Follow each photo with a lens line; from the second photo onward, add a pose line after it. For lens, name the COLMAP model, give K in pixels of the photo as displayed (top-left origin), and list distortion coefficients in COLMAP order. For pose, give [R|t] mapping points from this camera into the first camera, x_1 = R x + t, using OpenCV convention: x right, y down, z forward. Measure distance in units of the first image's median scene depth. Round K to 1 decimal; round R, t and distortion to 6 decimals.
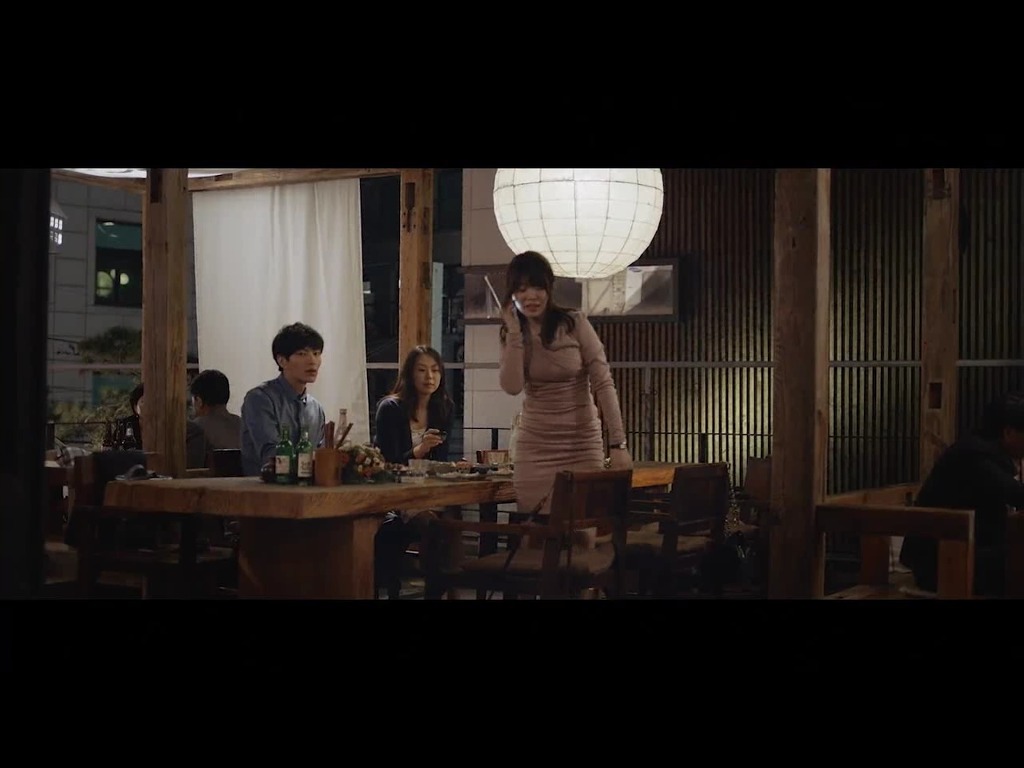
lens RADIAL K [[1416.7, 0, 512.0], [0, 1416.7, 384.0], [0, 0, 1]] dist [-0.057141, 0.047345]
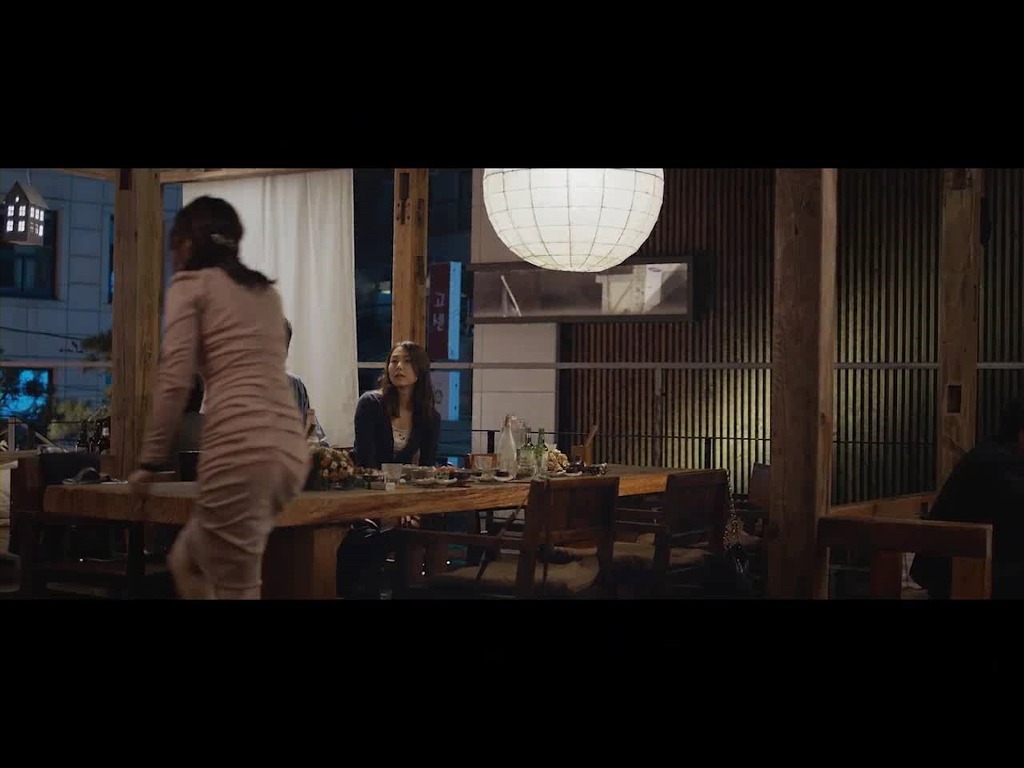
lens RADIAL K [[1416.7, 0, 512.0], [0, 1416.7, 384.0], [0, 0, 1]] dist [-0.057141, 0.047345]
pose [[0.999799, 0.005946, -0.019155, 0.024164], [-0.005973, 0.999981, -0.001320, 0.001361], [0.019147, 0.001434, 0.999816, 0.057839]]
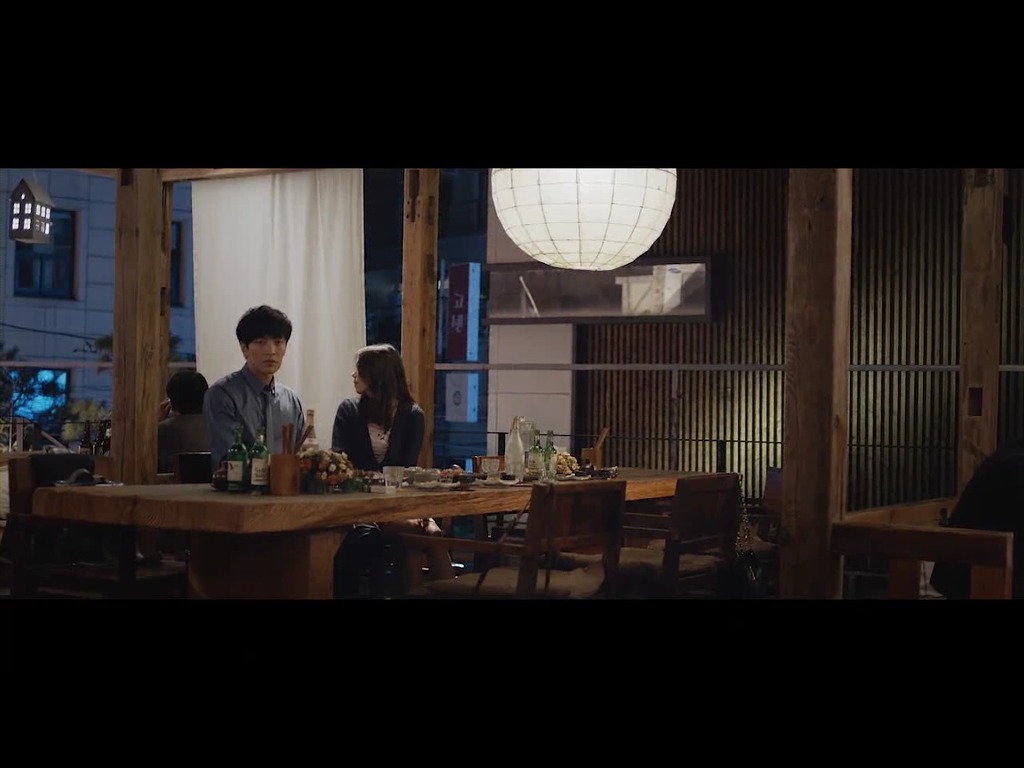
lens RADIAL K [[1416.7, 0, 512.0], [0, 1416.7, 384.0], [0, 0, 1]] dist [-0.057141, 0.047345]
pose [[0.999353, 0.008857, -0.034852, 0.032495], [-0.008949, 0.999957, -0.002468, 0.001749], [0.034829, 0.002778, 0.999389, 0.079360]]
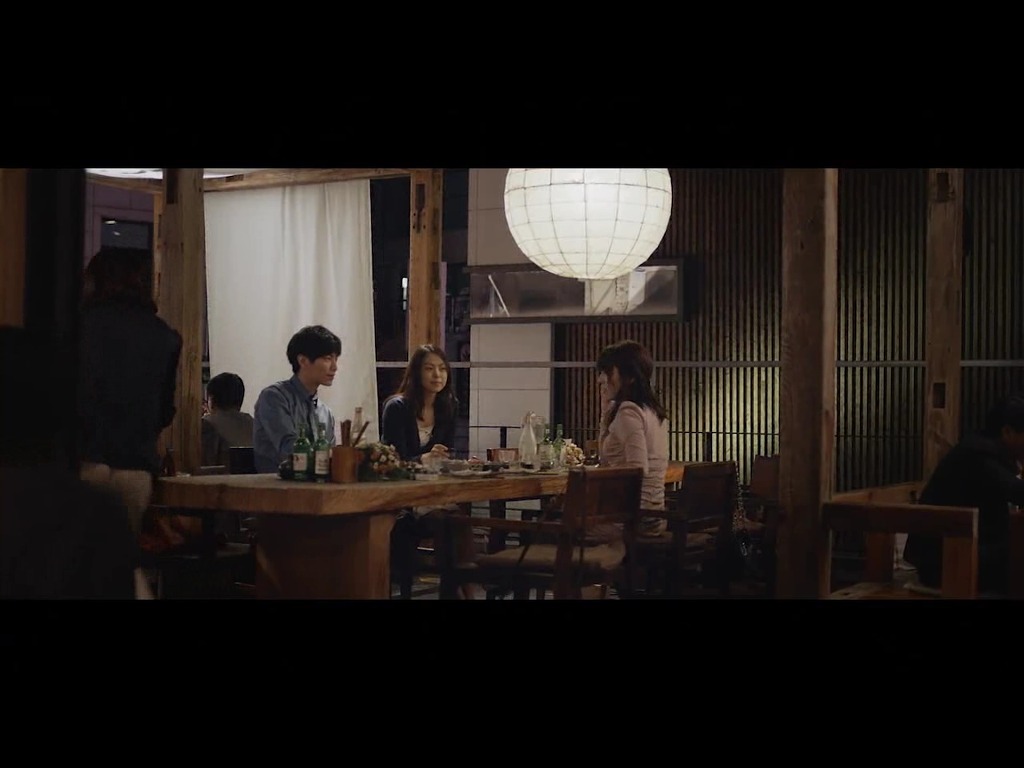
lens RADIAL K [[1416.7, 0, 512.0], [0, 1416.7, 384.0], [0, 0, 1]] dist [-0.057141, 0.047345]
pose [[0.999997, 0.002243, -0.000492, -0.006628], [-0.002243, 0.999997, 0.000896, -0.000318], [0.000494, -0.000895, 0.999999, -0.014889]]
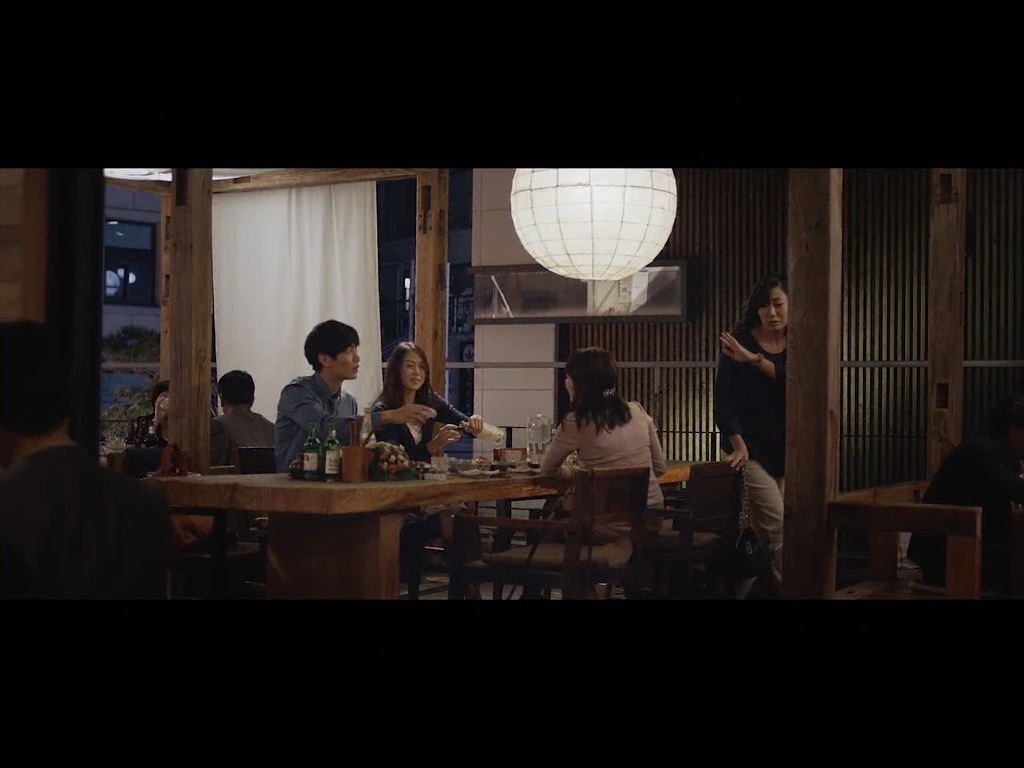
lens RADIAL K [[1416.7, 0, 512.0], [0, 1416.7, 384.0], [0, 0, 1]] dist [-0.057141, 0.047345]
pose [[0.999997, 0.001770, -0.001637, -0.010072], [-0.001768, 0.999998, 0.000757, -0.000505], [0.001638, -0.000754, 0.999998, -0.022530]]
